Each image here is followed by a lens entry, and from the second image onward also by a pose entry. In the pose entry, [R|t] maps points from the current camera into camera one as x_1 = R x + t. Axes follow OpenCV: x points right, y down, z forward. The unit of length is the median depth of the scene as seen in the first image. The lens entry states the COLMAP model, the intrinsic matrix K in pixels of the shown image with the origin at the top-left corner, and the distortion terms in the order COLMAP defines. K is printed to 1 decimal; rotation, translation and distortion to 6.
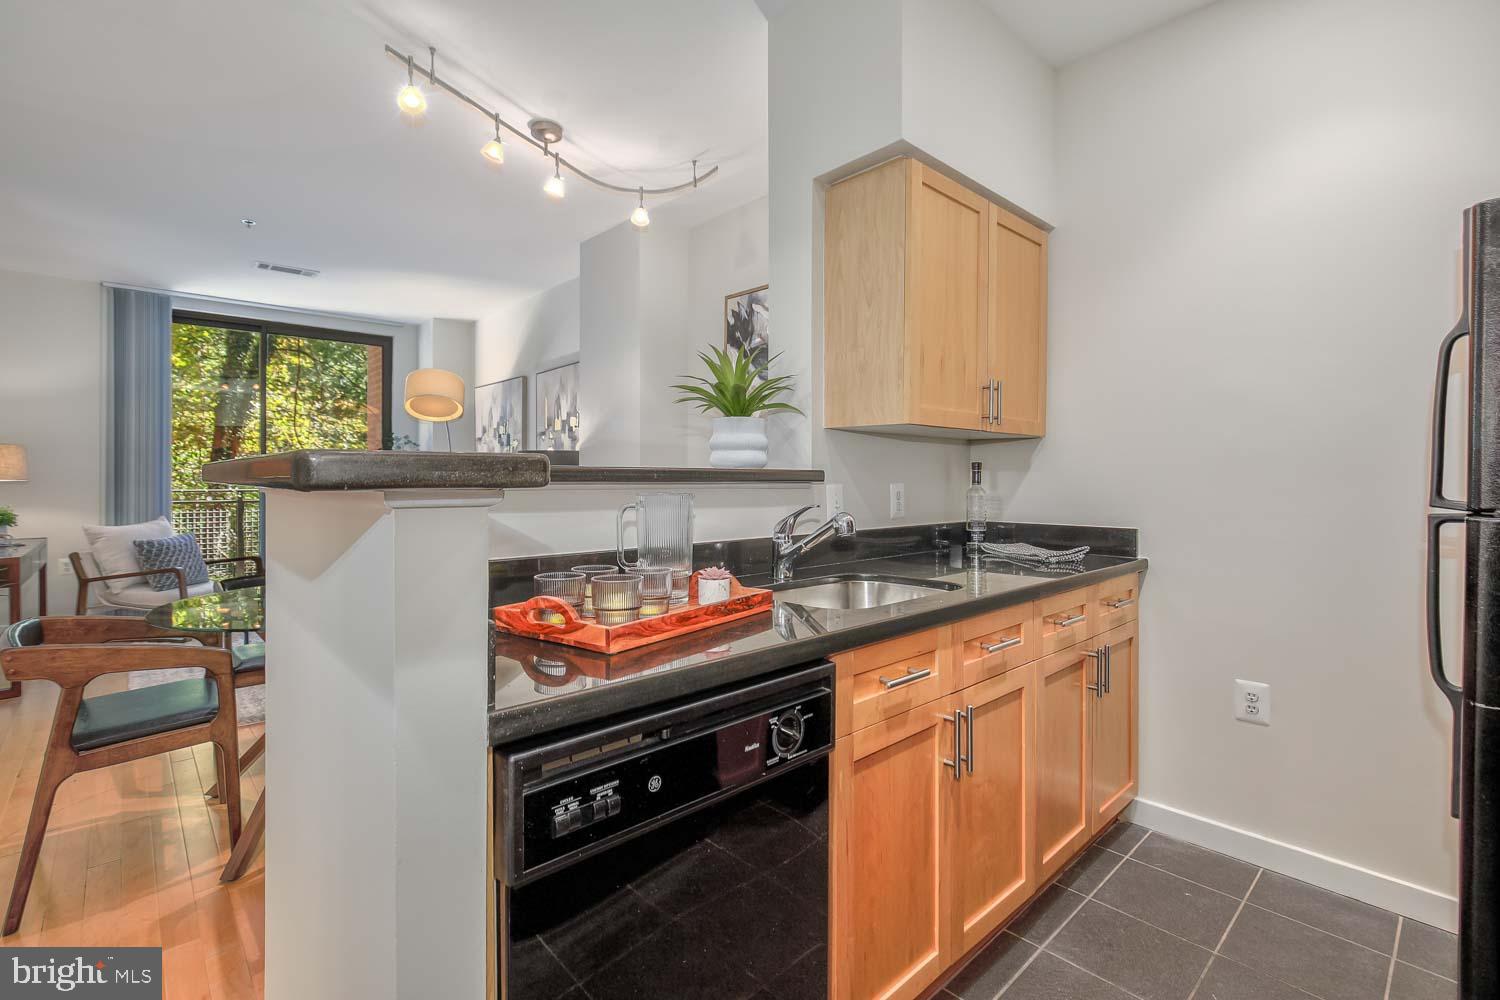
lens RADIAL K [[685.6, 0, 739.8], [0, 685.6, 478.0], [0, 0, 1]] dist [-0.011864, 0.004201]
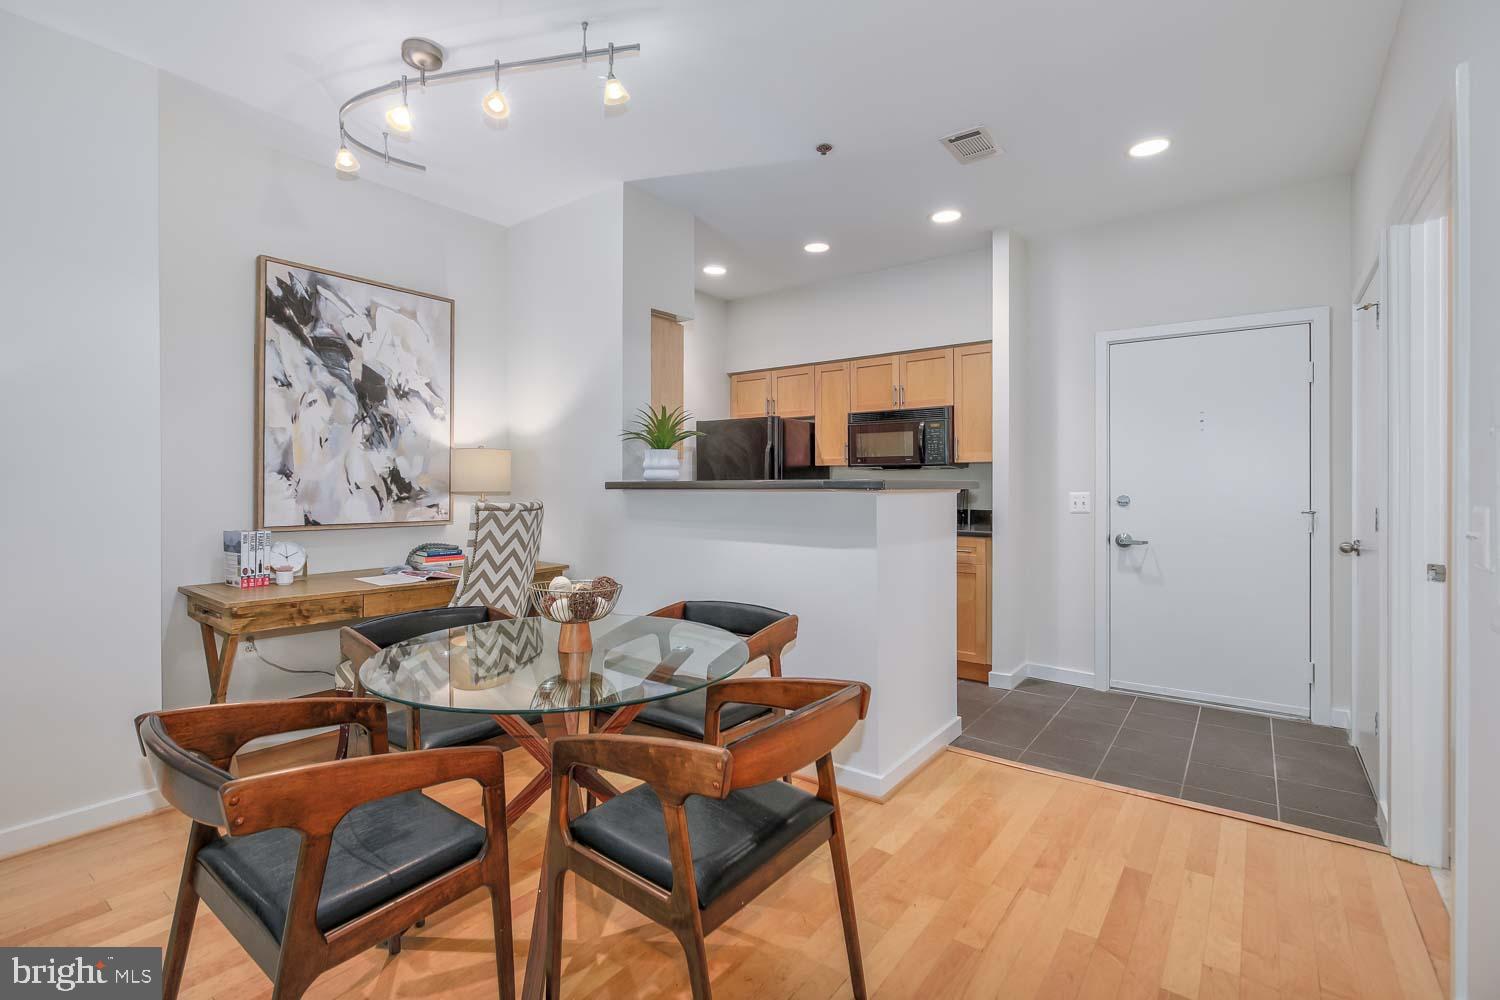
lens RADIAL K [[685.6, 0, 738.4], [0, 685.6, 487.1], [0, 0, 1]] dist [-0.011864, 0.004201]
pose [[-0.175132, -0.007028, 0.984520, -1.573243], [-0.000571, 0.999975, 0.007037, -0.012734], [-0.984545, 0.000670, -0.175131, 1.078722]]
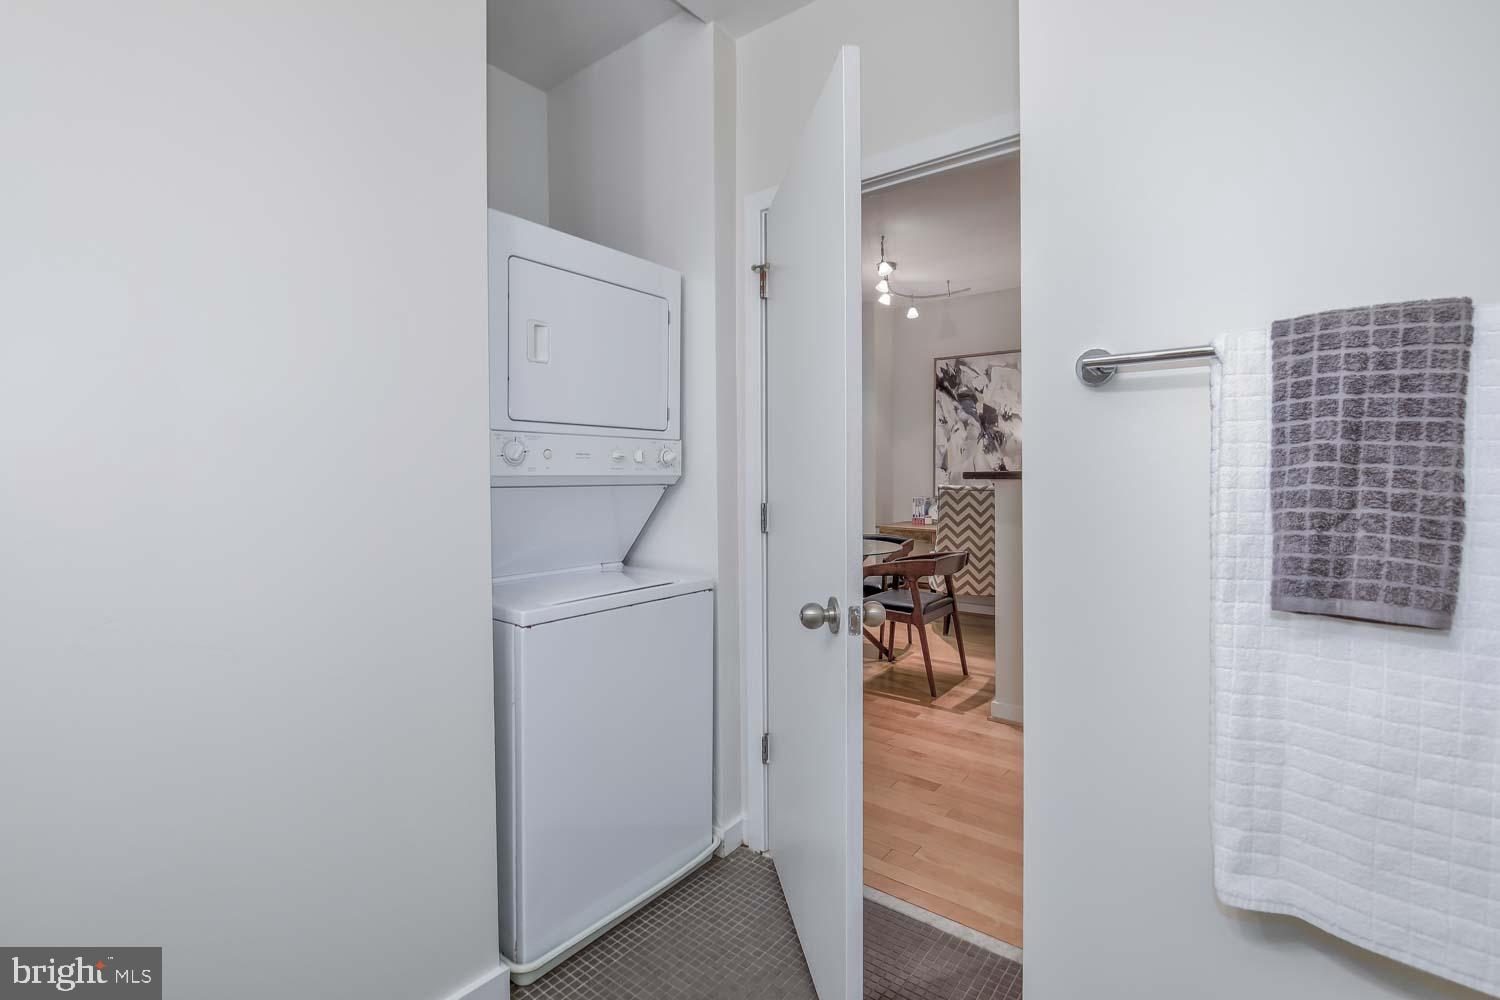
lens RADIAL K [[685.6, 0, 744.8], [0, 685.6, 486.3], [0, 0, 1]] dist [-0.011864, 0.004201]
pose [[0.986035, -0.011650, 0.166128, -1.253908], [0.008417, 0.999762, 0.020149, -0.021462], [-0.166323, -0.018470, 0.985898, -0.810100]]
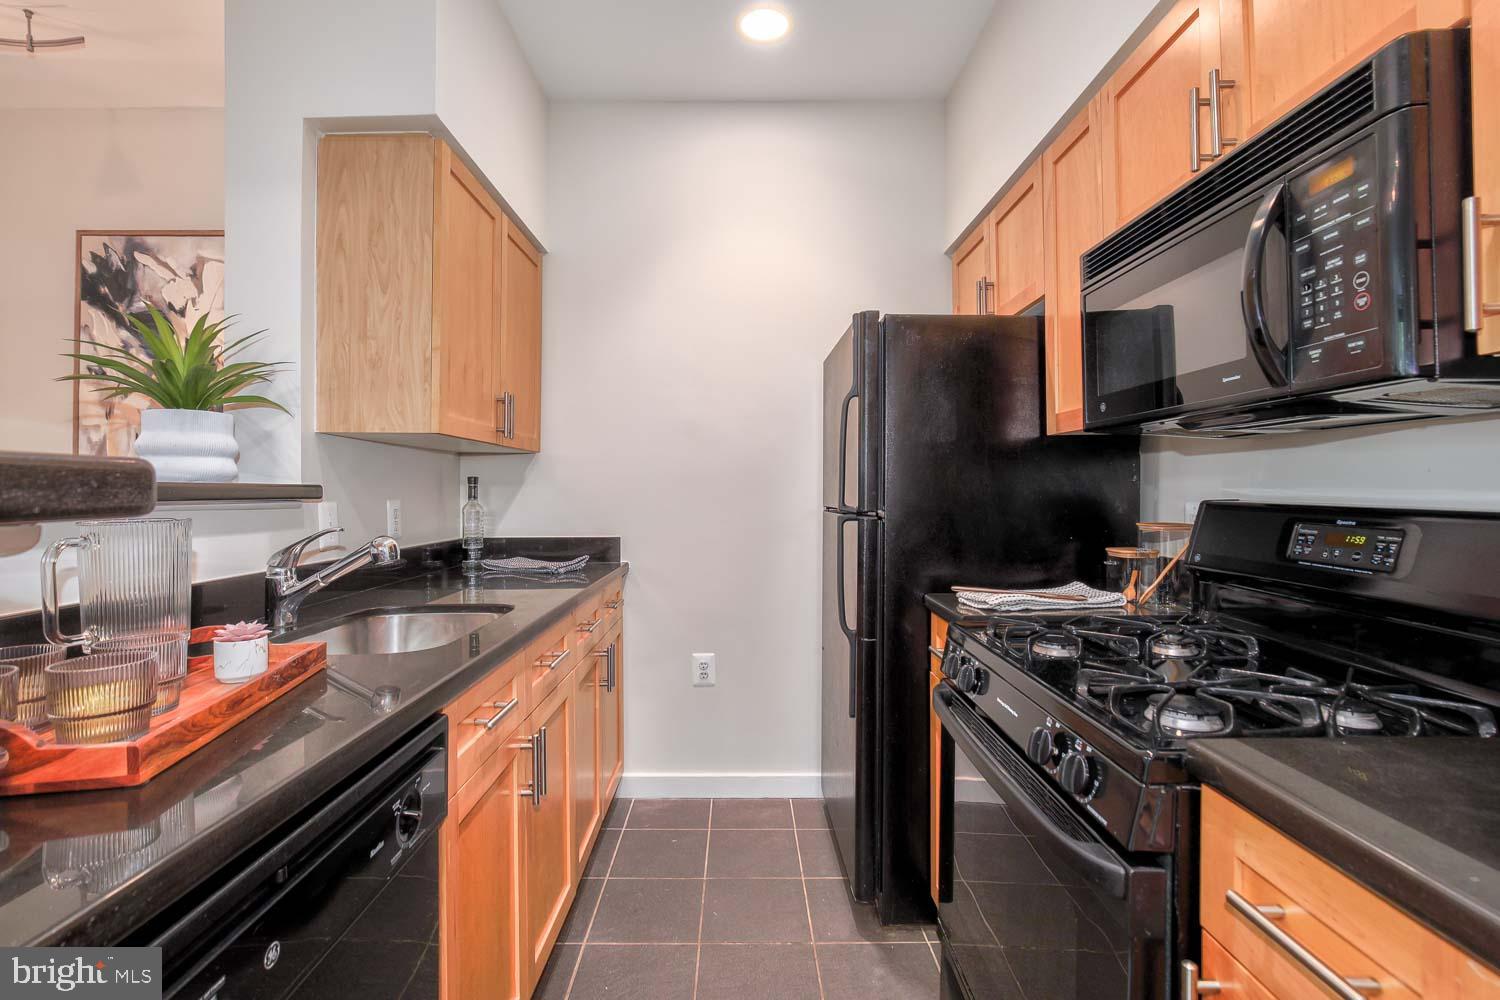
lens RADIAL K [[685.6, 0, 743.5], [0, 685.6, 488.0], [0, 0, 1]] dist [-0.011864, 0.004201]
pose [[0.675043, -0.001904, 0.737776, -0.131484], [0.006492, 0.999973, -0.003359, -0.001641], [-0.737750, 0.007057, 0.675037, 0.091037]]
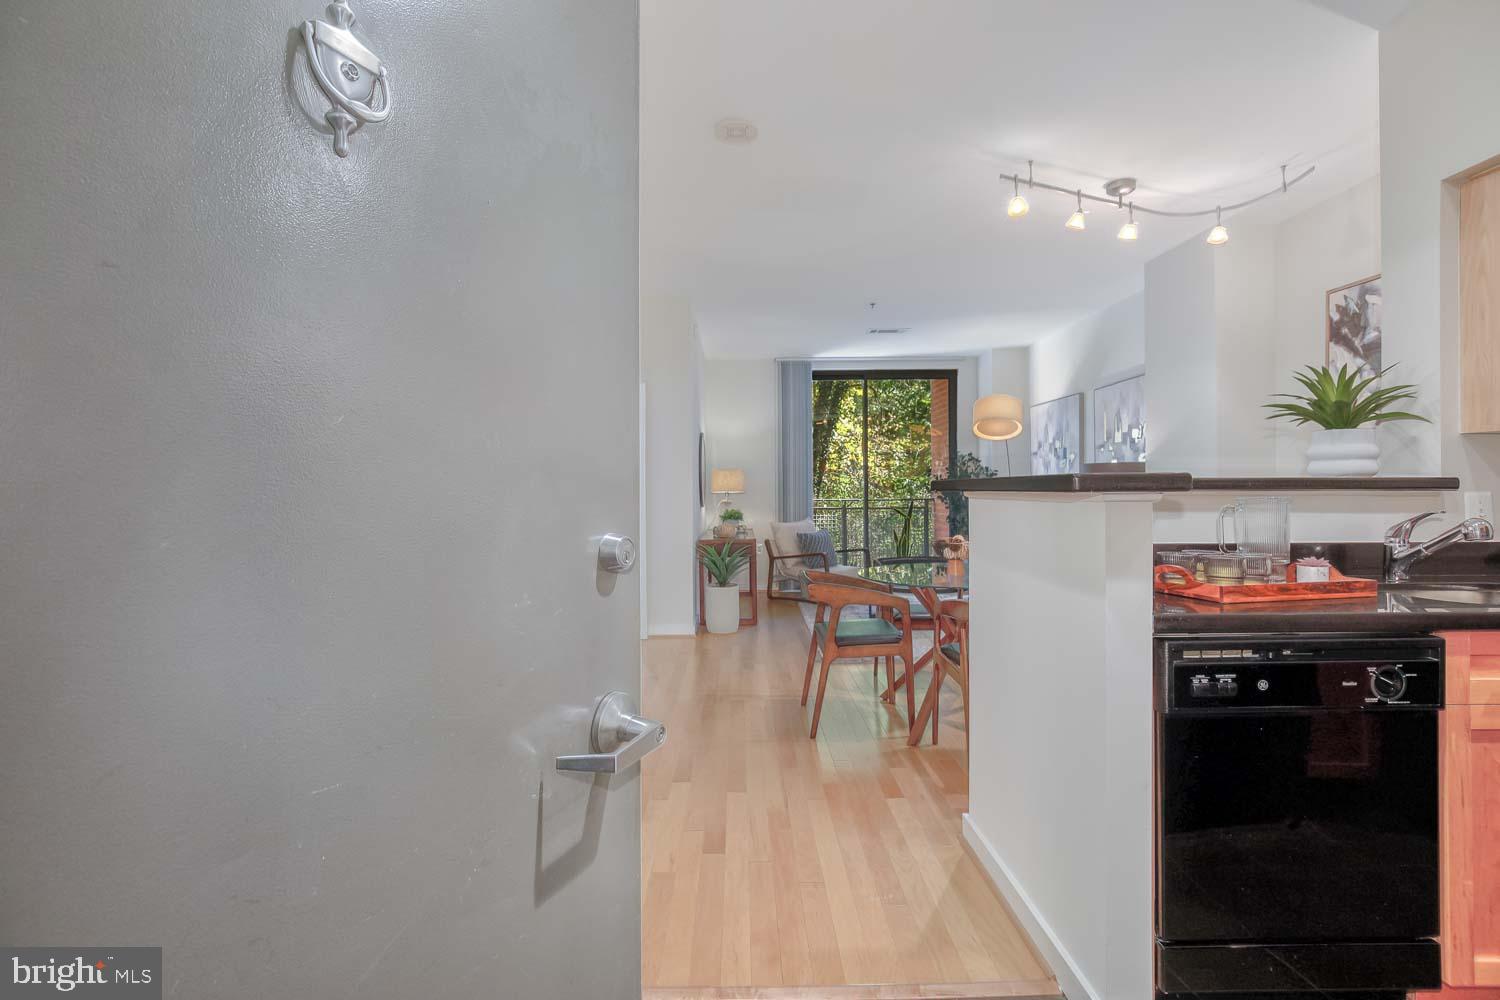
lens RADIAL K [[685.6, 0, 736.5], [0, 685.6, 490.6], [0, 0, 1]] dist [-0.011864, 0.004201]
pose [[0.738632, -0.005234, -0.674088, 0.015541], [0.006114, 0.999981, -0.001066, 0.002373], [0.674081, -0.003334, 0.738650, -0.399443]]
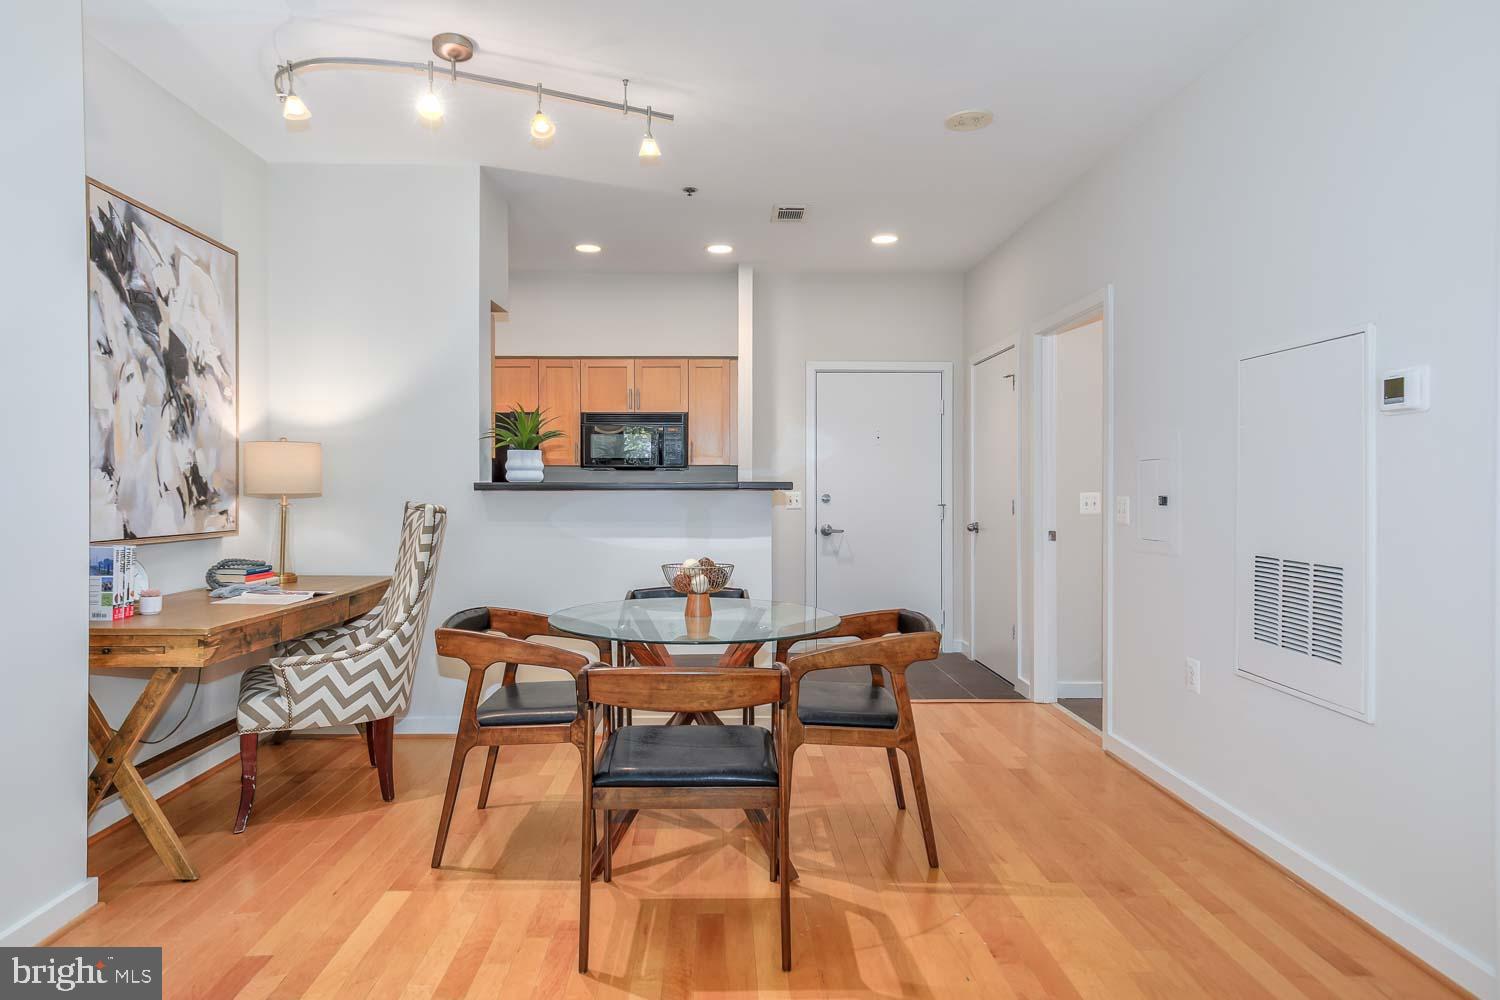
lens RADIAL K [[874.9, 0, 737.7], [0, 874.9, 489.2], [0, 0, 1]] dist [0.017289, 0.000751]
pose [[-0.752070, -0.006892, 0.659047, -1.658398], [-0.003219, 0.999972, 0.006784, -0.013799], [-0.659076, 0.002981, -0.752071, 2.145396]]
